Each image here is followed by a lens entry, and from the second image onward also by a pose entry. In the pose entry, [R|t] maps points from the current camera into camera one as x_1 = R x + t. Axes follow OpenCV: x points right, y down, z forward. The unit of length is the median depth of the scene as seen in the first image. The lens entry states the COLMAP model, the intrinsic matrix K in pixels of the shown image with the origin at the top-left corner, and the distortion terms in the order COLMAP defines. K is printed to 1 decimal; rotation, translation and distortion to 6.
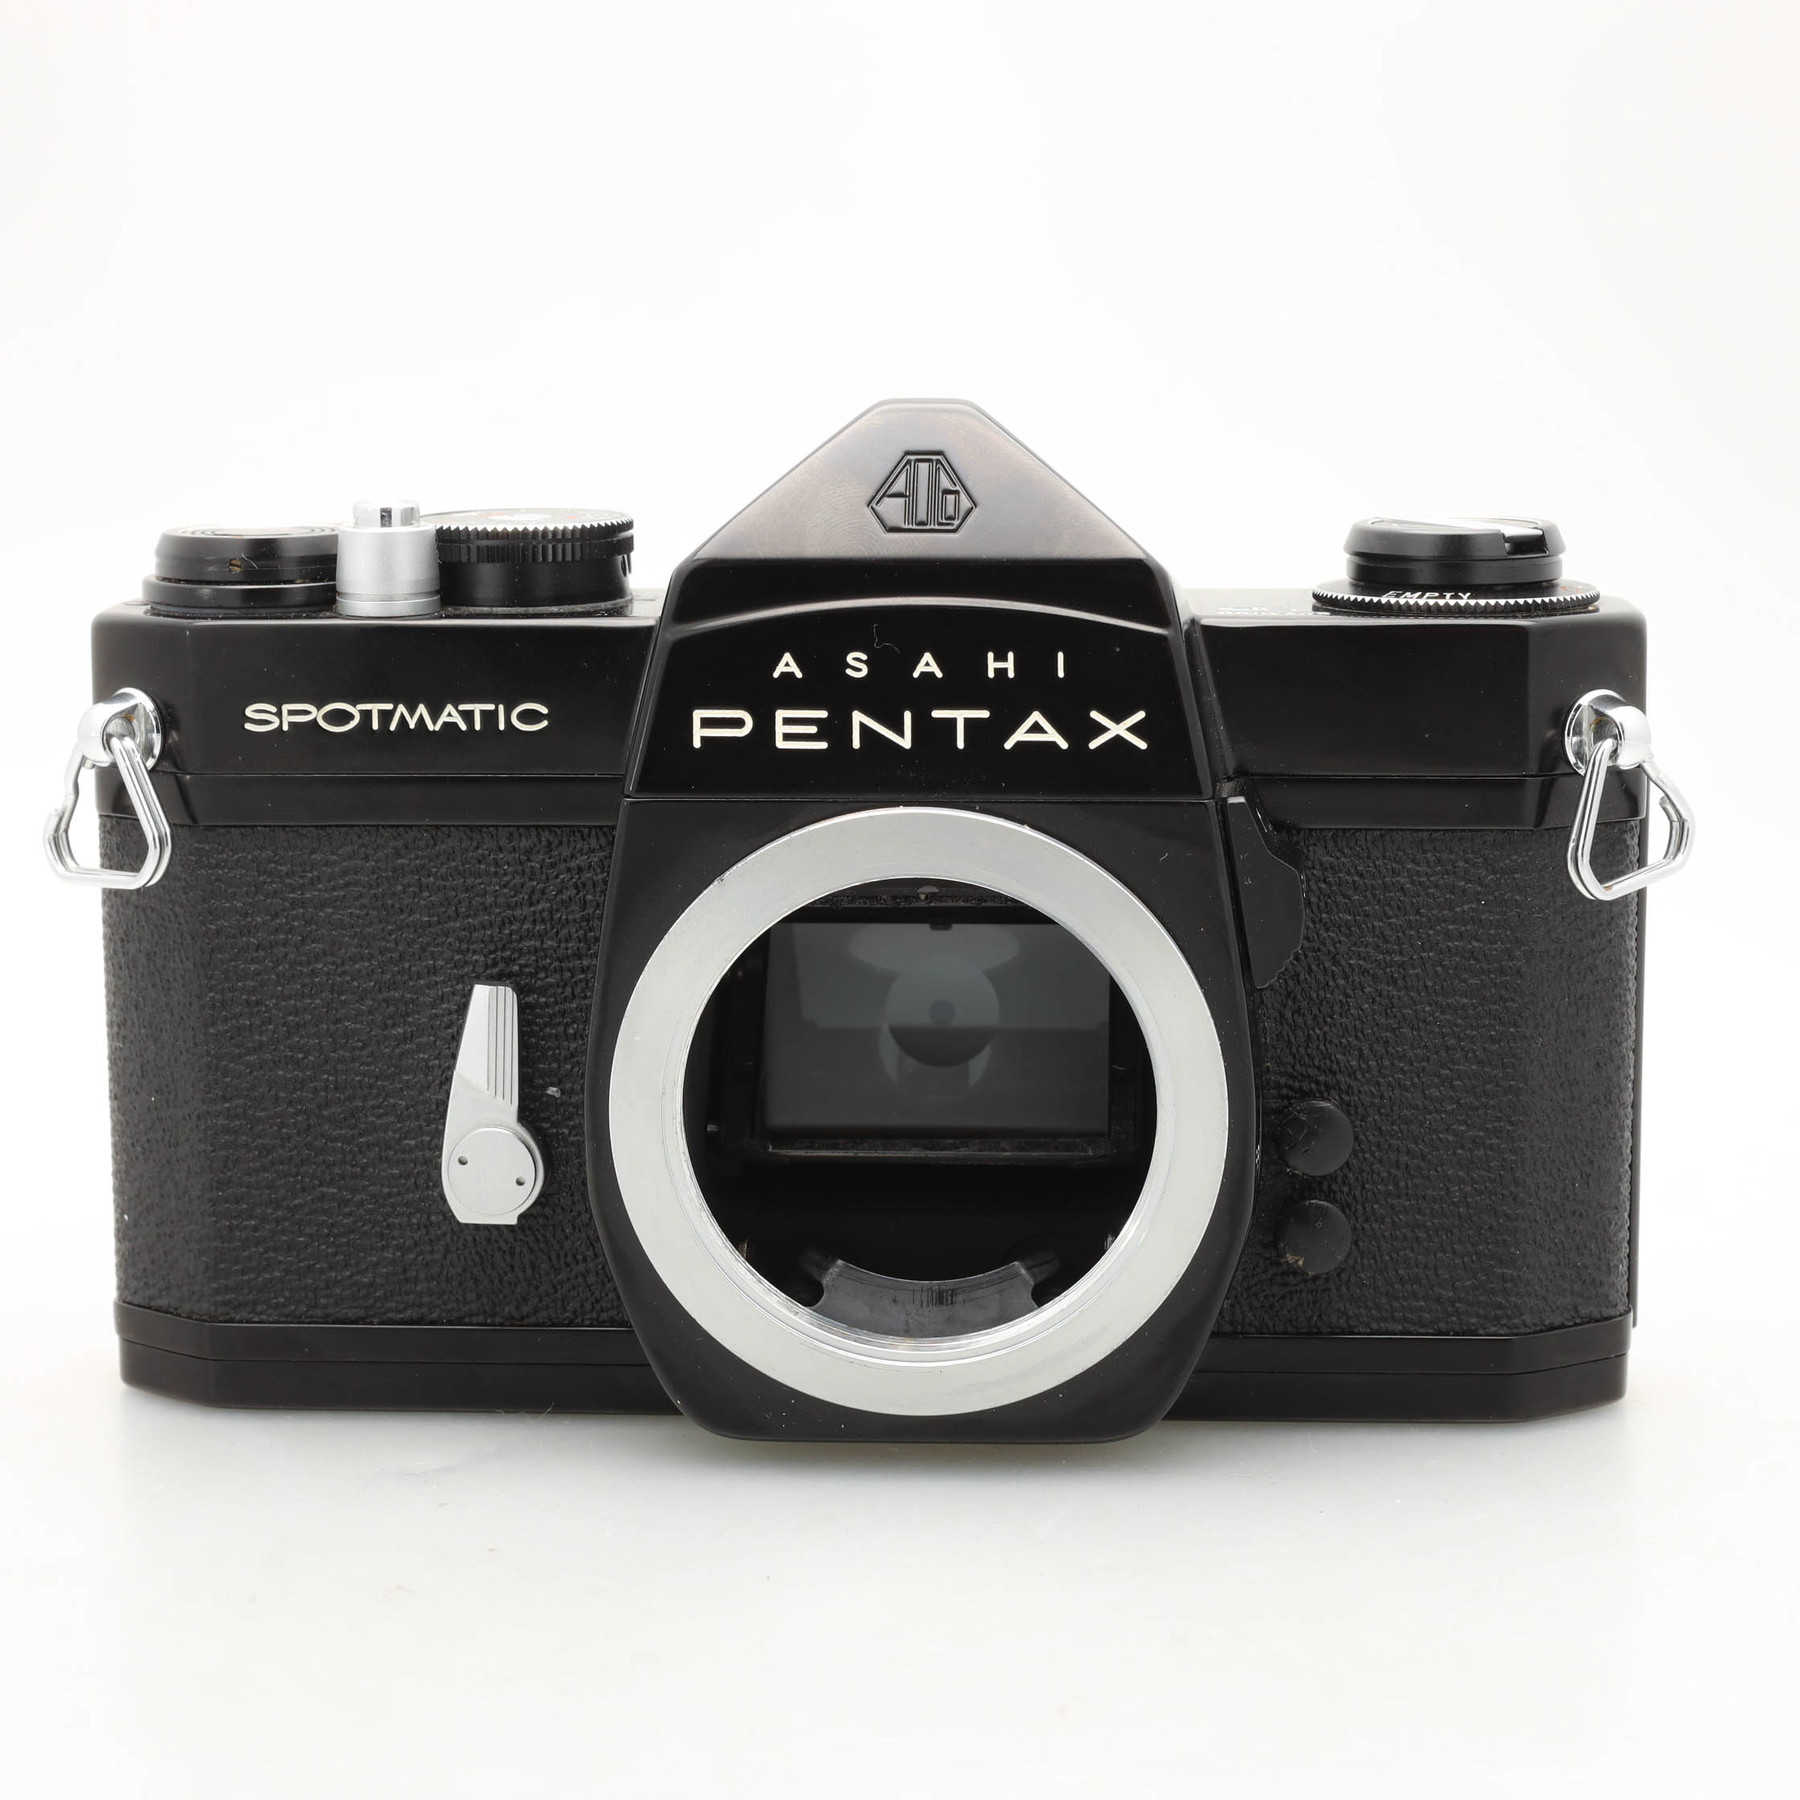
lens RADIAL K [[4161.9, 0, 900.0], [0, 4161.9, 900.0], [0, 0, 1]] dist [-0.066742, 0.046045]
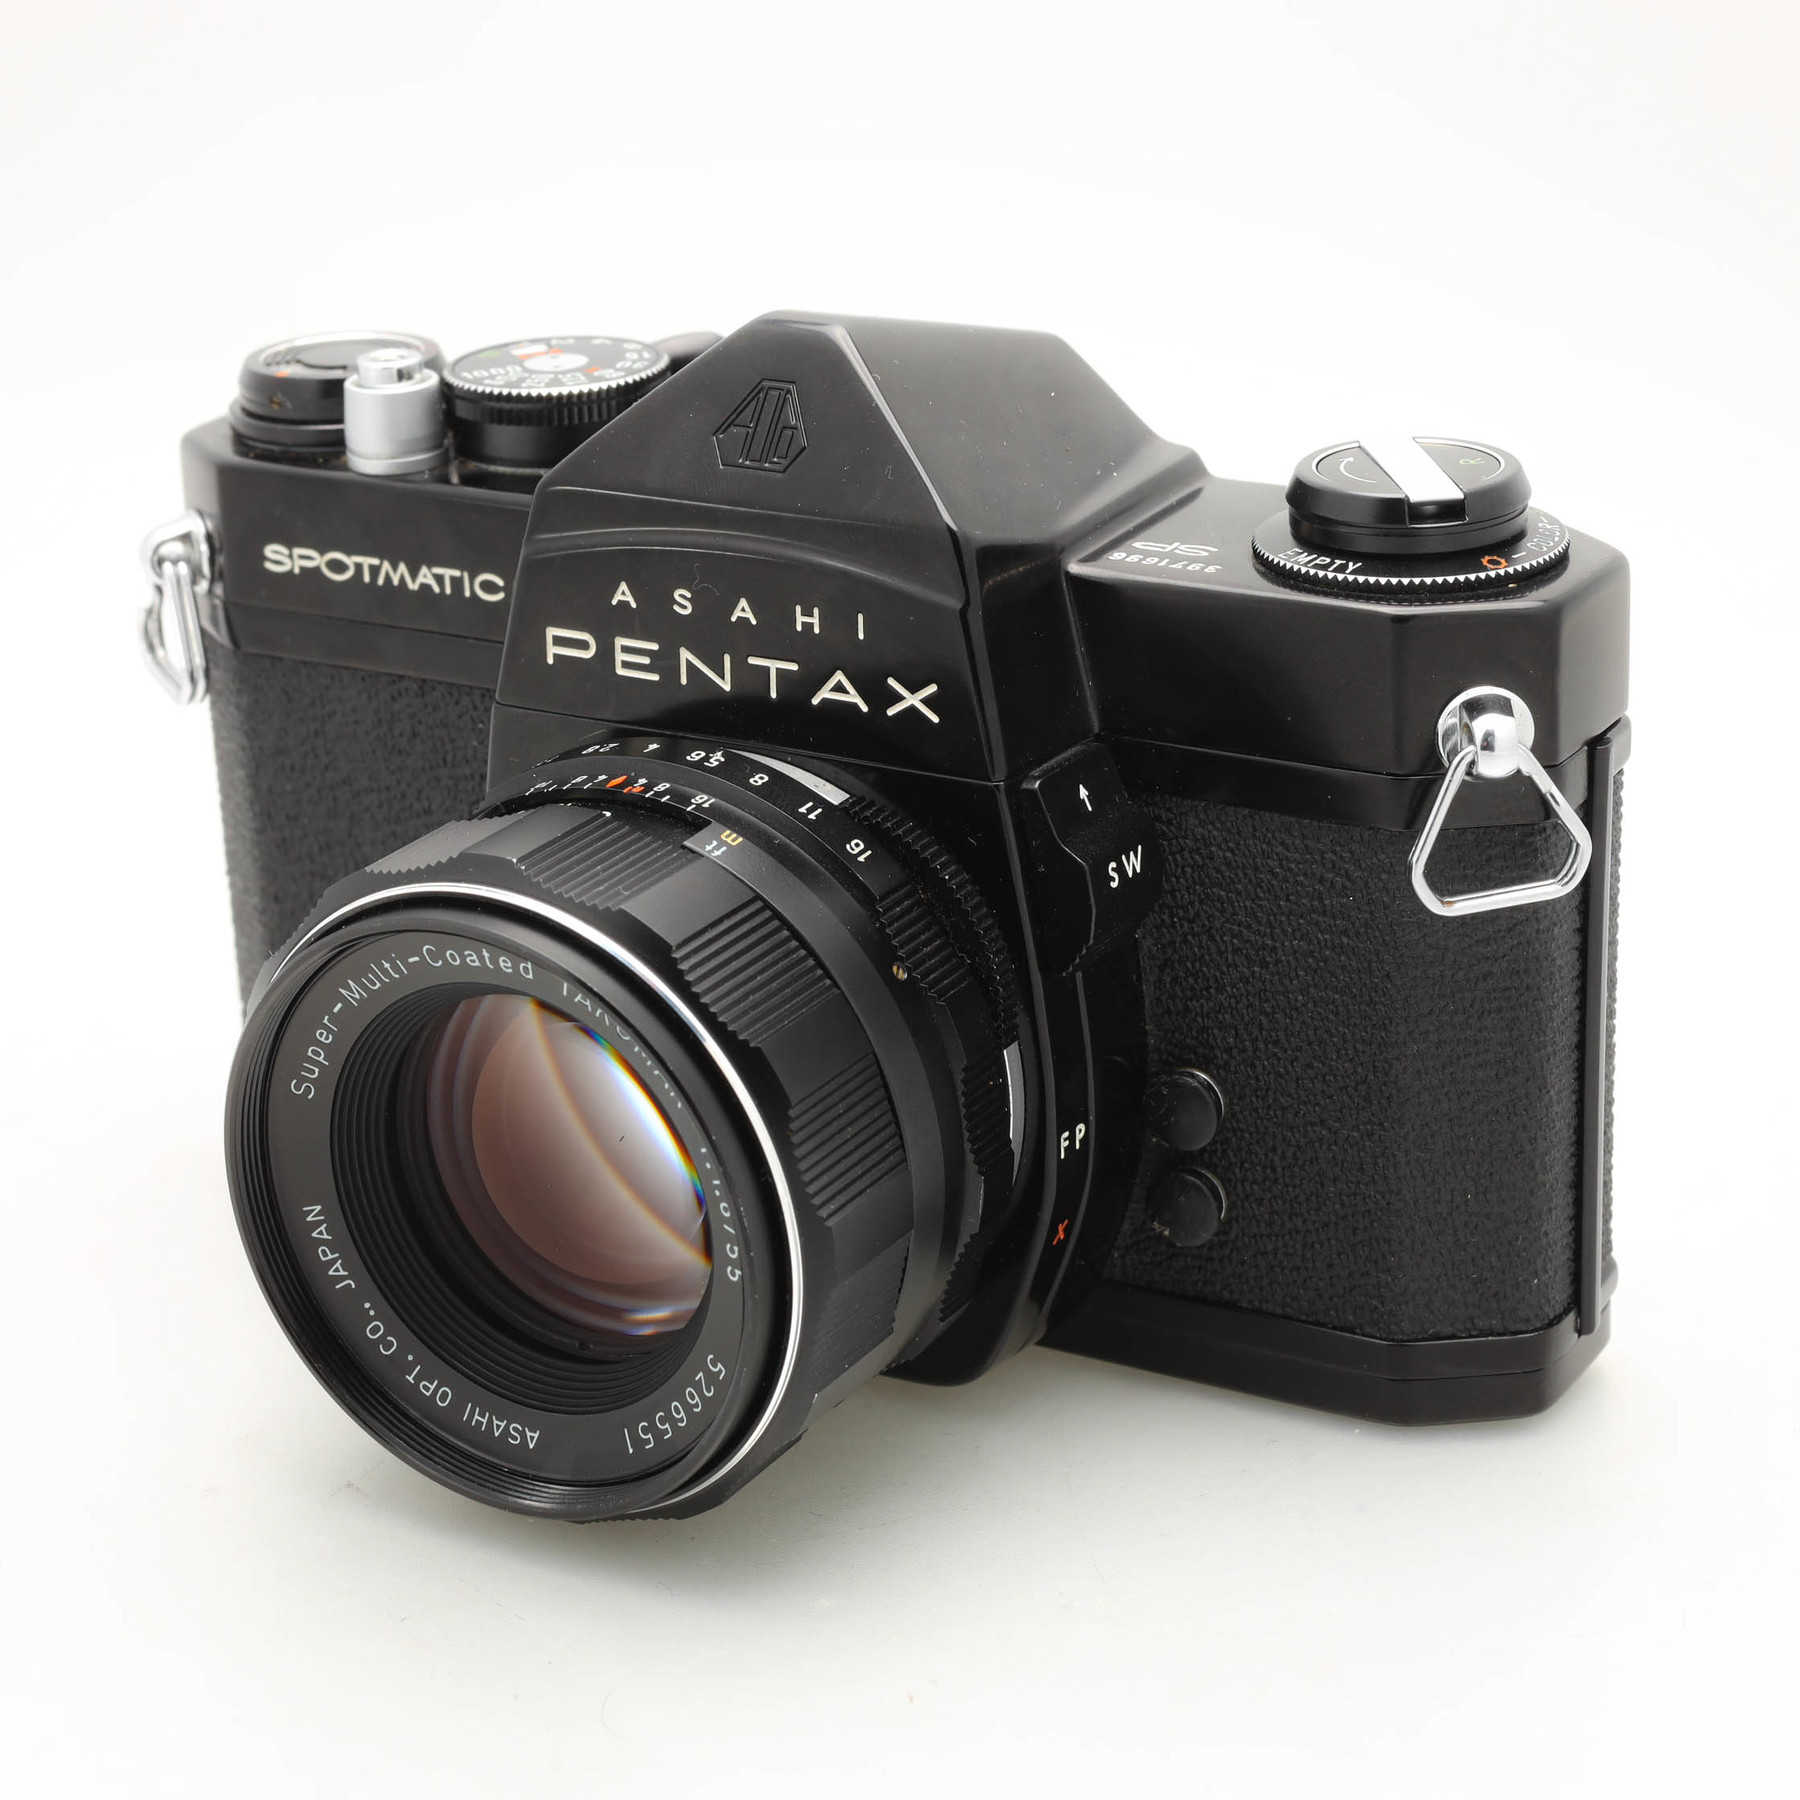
lens RADIAL K [[4161.9, 0, 900.0], [0, 4161.9, 900.0], [0, 0, 1]] dist [-0.066742, 0.046045]
pose [[0.892214, 0.135737, -0.430732, 0.449409], [-0.042187, 0.974642, 0.219756, -0.198039], [0.449638, -0.177898, 0.875316, 0.149571]]
